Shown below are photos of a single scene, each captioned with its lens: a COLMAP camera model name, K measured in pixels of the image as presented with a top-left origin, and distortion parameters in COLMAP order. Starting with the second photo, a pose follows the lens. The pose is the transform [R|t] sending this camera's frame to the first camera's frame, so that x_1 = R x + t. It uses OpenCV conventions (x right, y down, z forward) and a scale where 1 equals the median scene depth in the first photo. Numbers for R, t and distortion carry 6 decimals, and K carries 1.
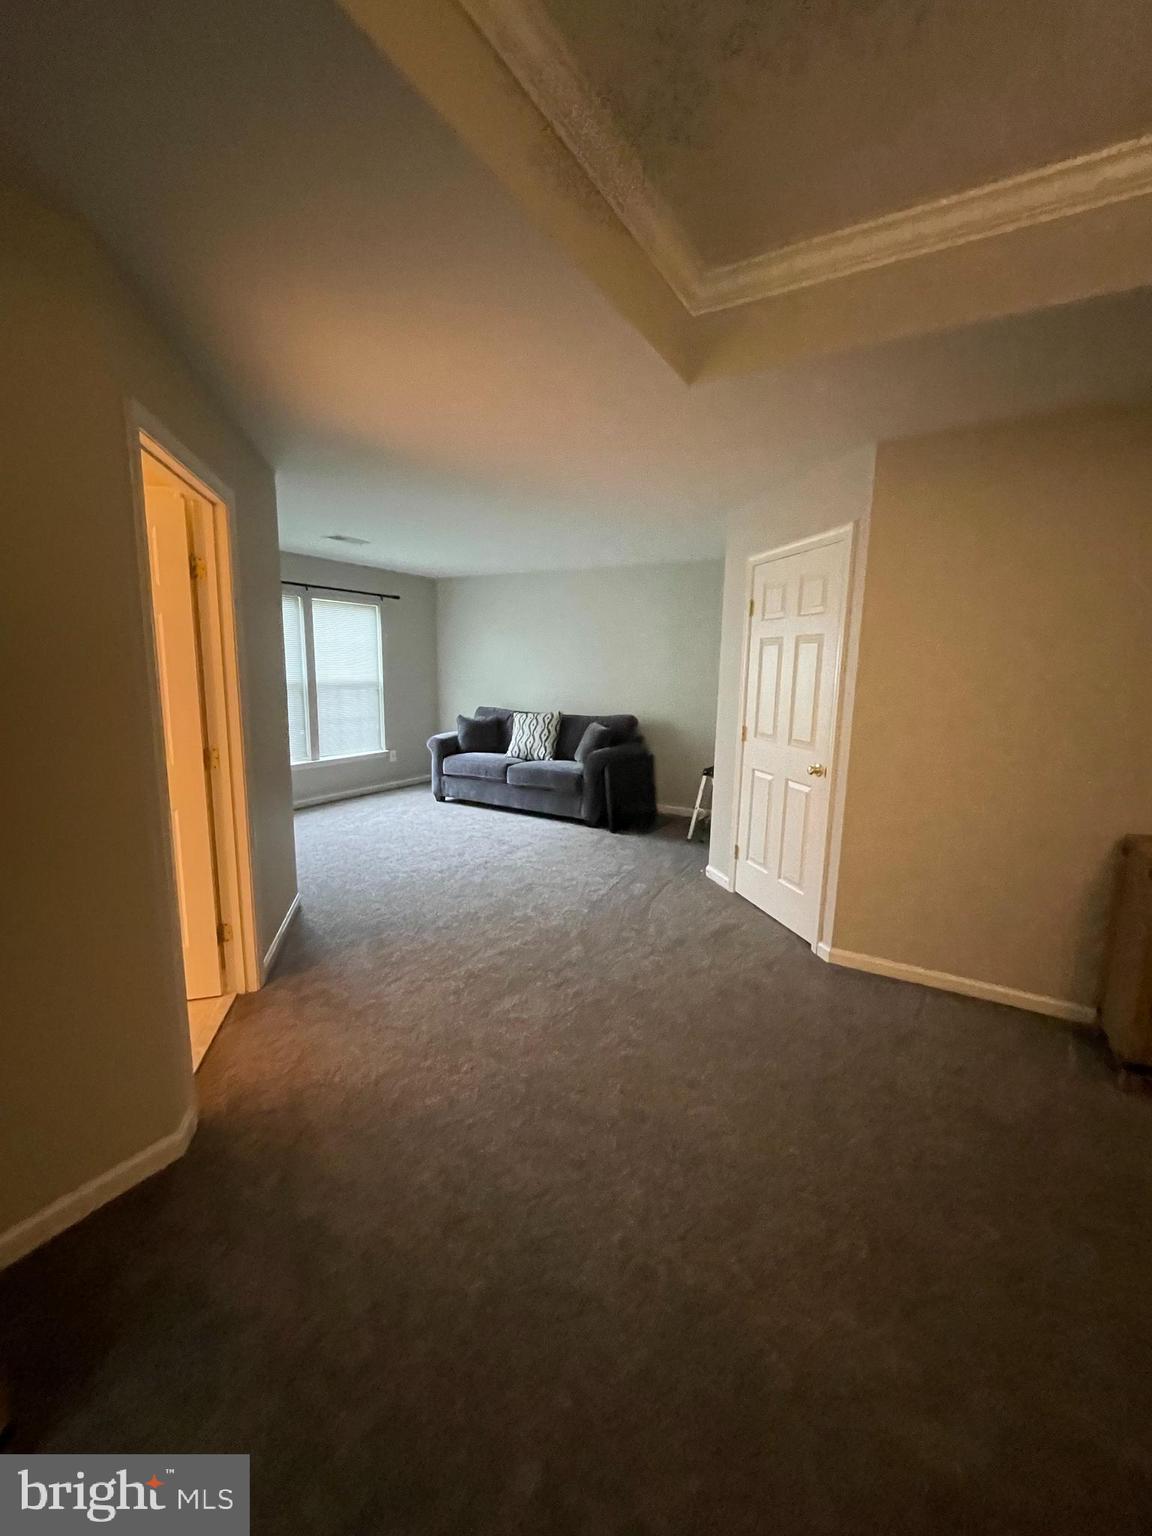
lens RADIAL K [[620.9, 0, 581.3], [0, 620.9, 767.1], [0, 0, 1]] dist [-0.002967, -0.000628]
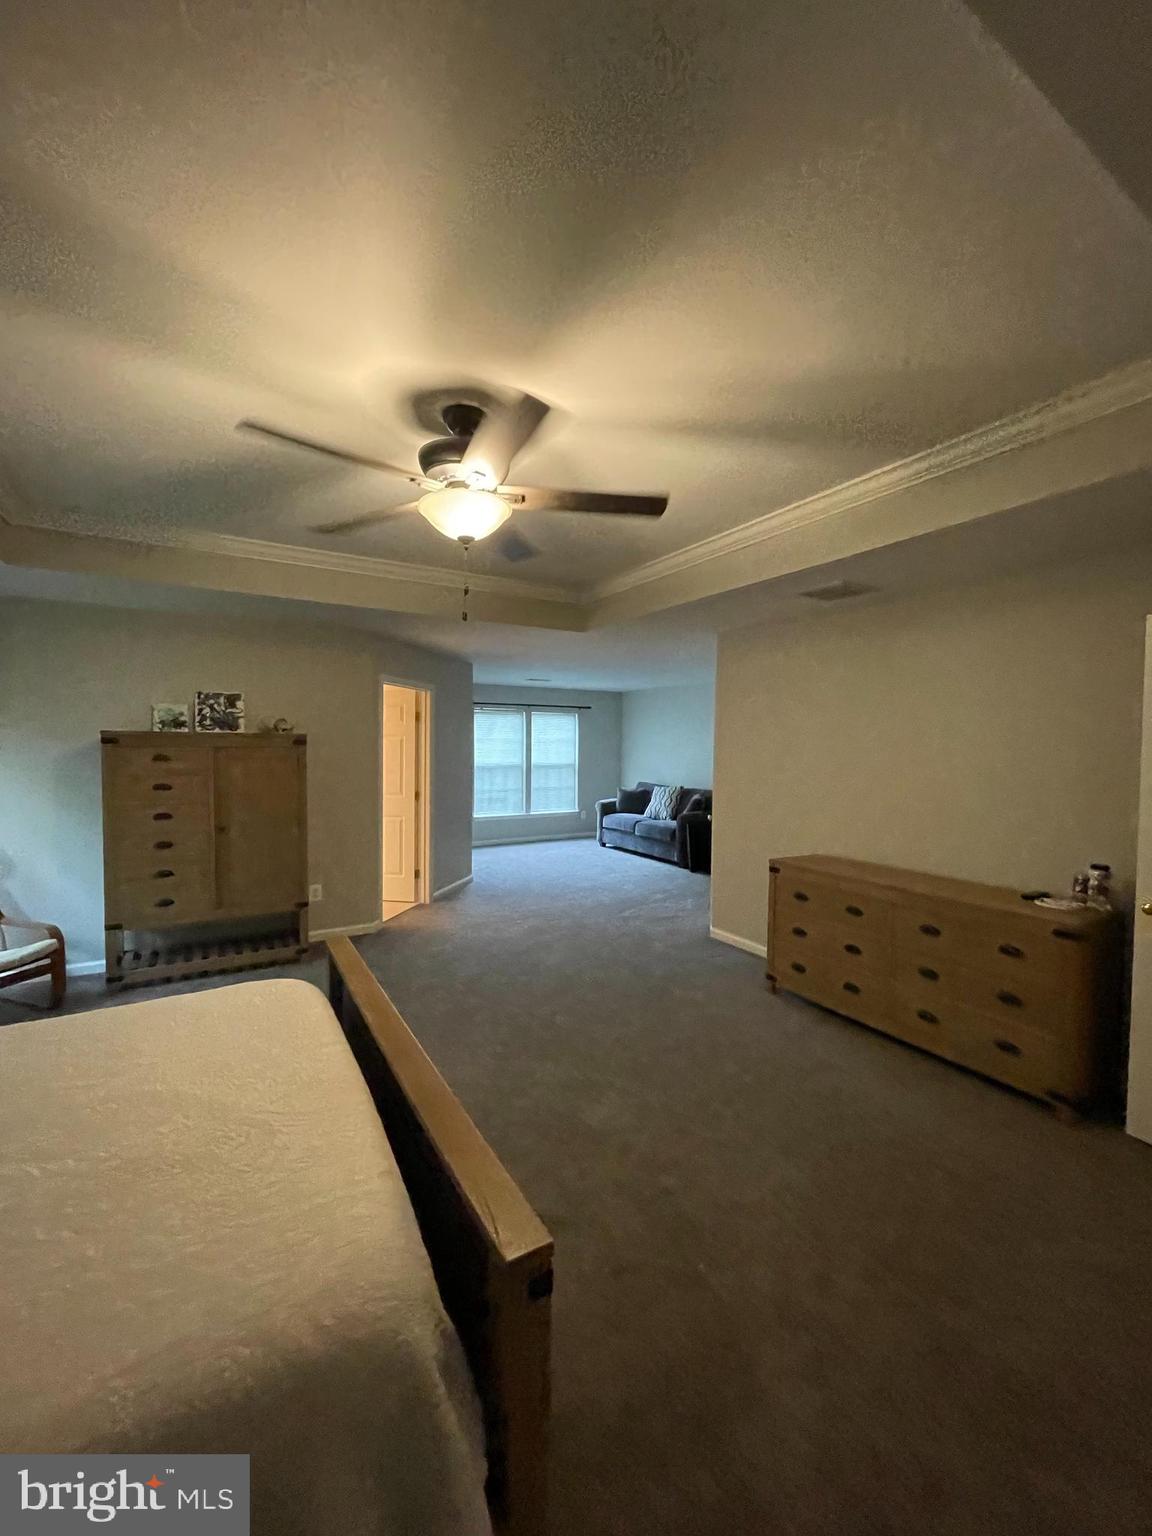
lens RADIAL K [[620.9, 0, 580.9], [0, 620.9, 773.2], [0, 0, 1]] dist [-0.002967, -0.000628]
pose [[0.879176, 0.011179, -0.476365, 0.422867], [-0.068474, 0.992313, -0.103087, 0.039529], [0.471551, 0.123250, 0.873183, -0.305427]]
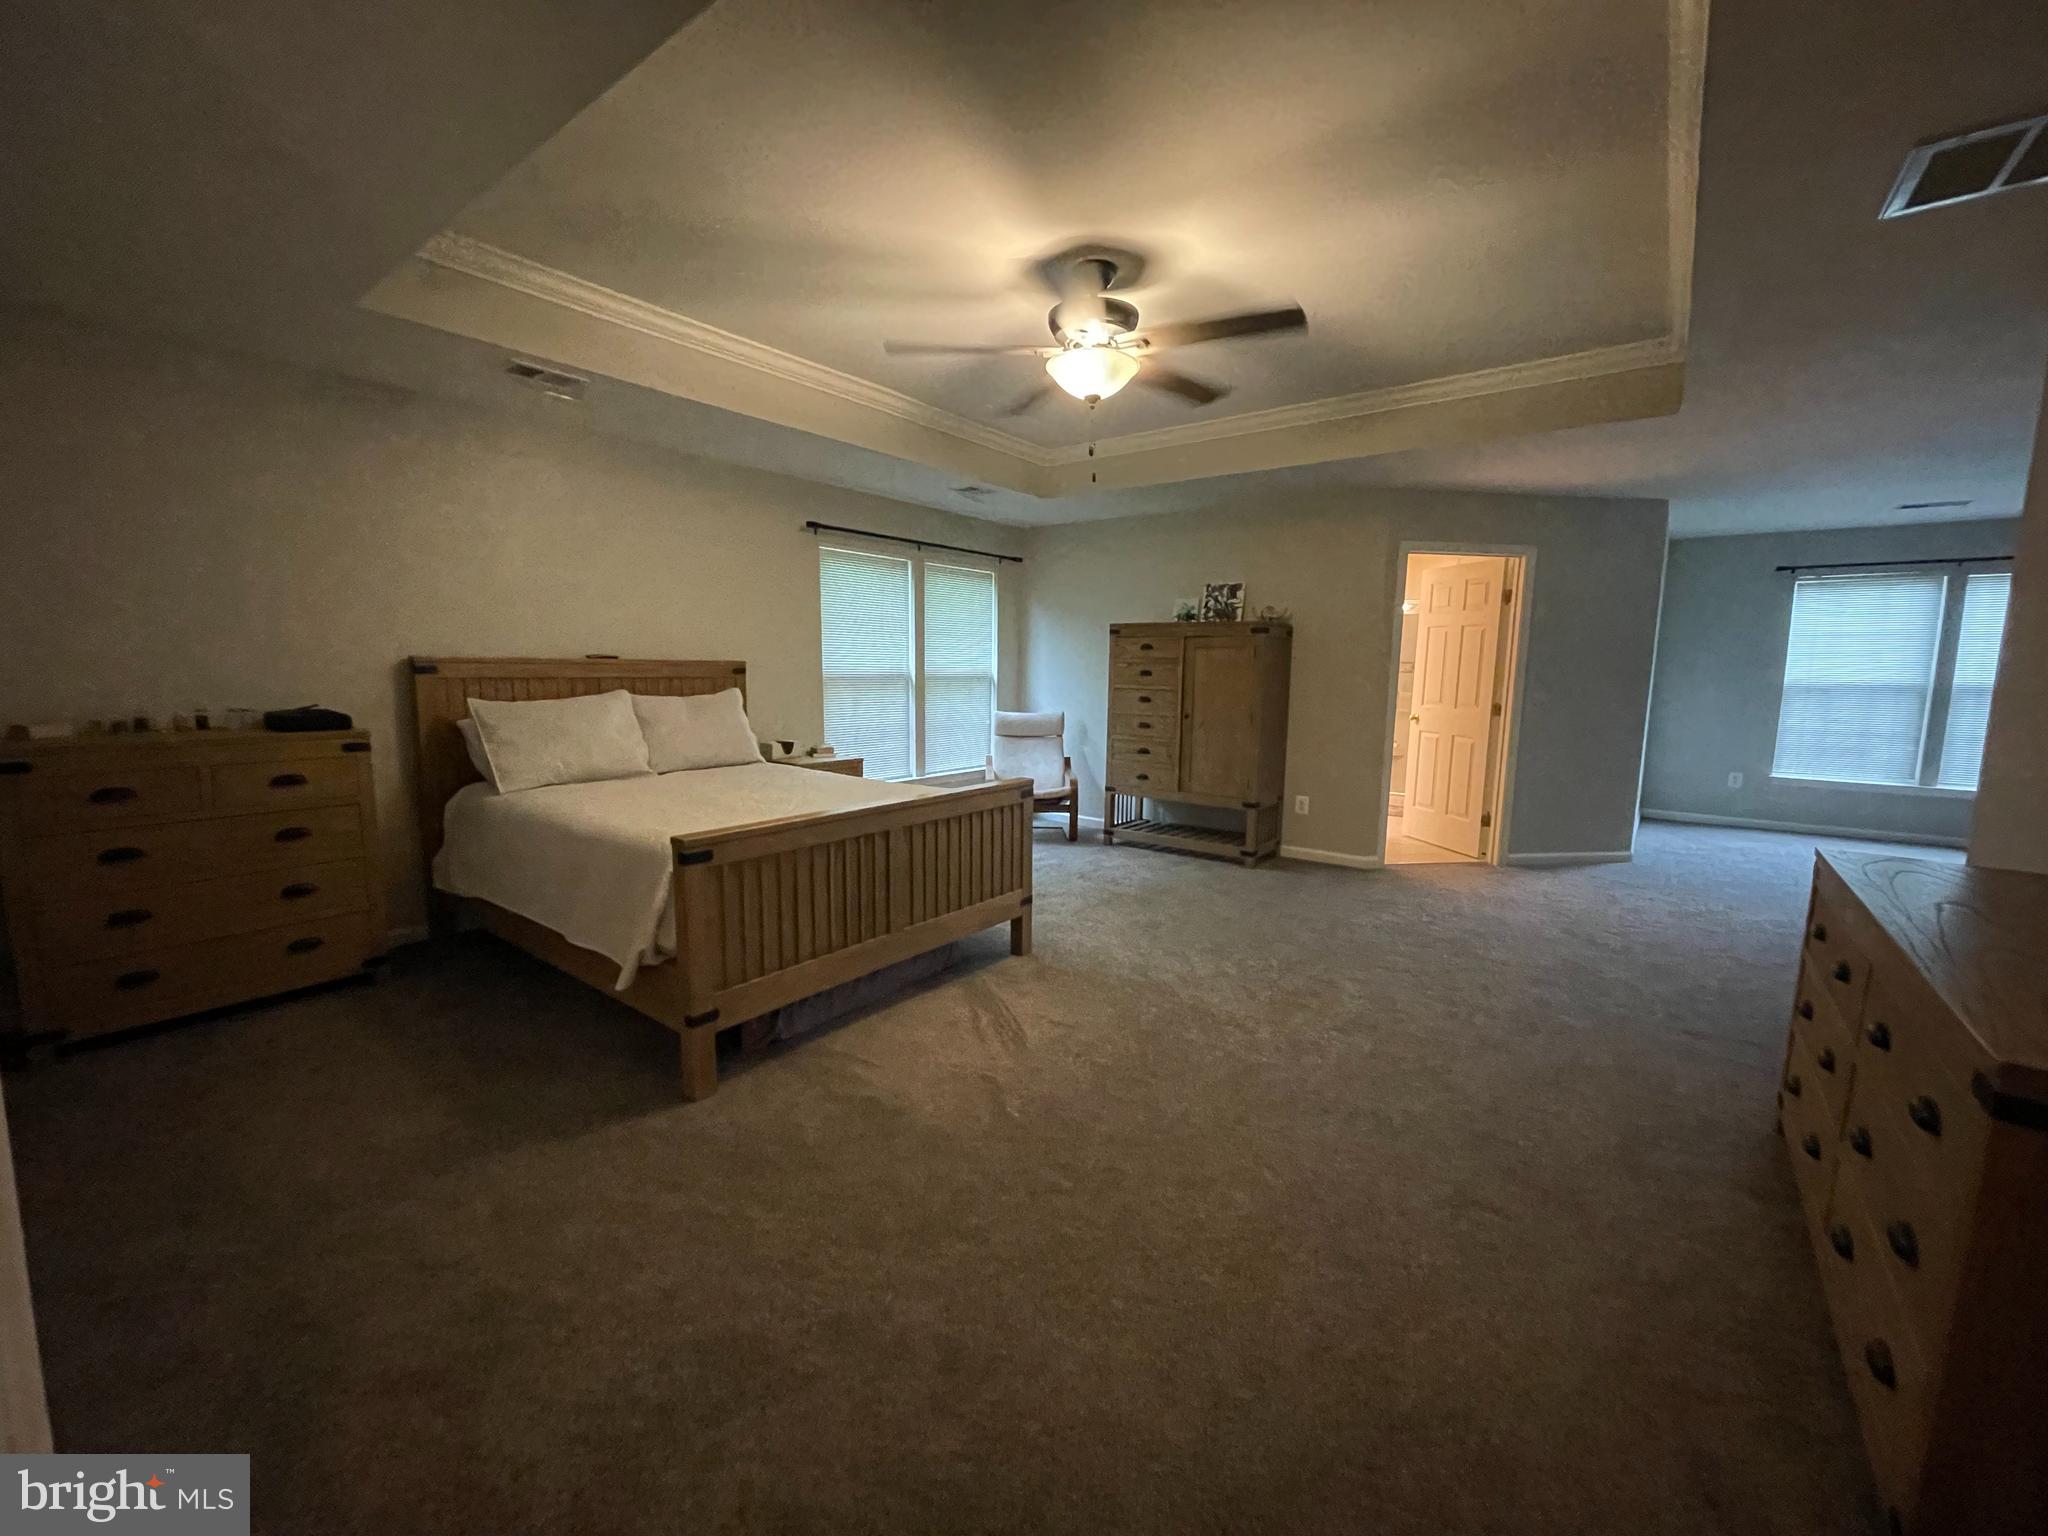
lens RADIAL K [[827.9, 0, 1034.5], [0, 827.9, 765.1], [0, 0, 1]] dist [-0.002967, -0.000628]
pose [[-0.119175, 0.102284, -0.987591, 0.690035], [-0.170303, 0.977832, 0.121824, 0.027259], [0.978158, 0.182708, -0.099114, 0.020673]]
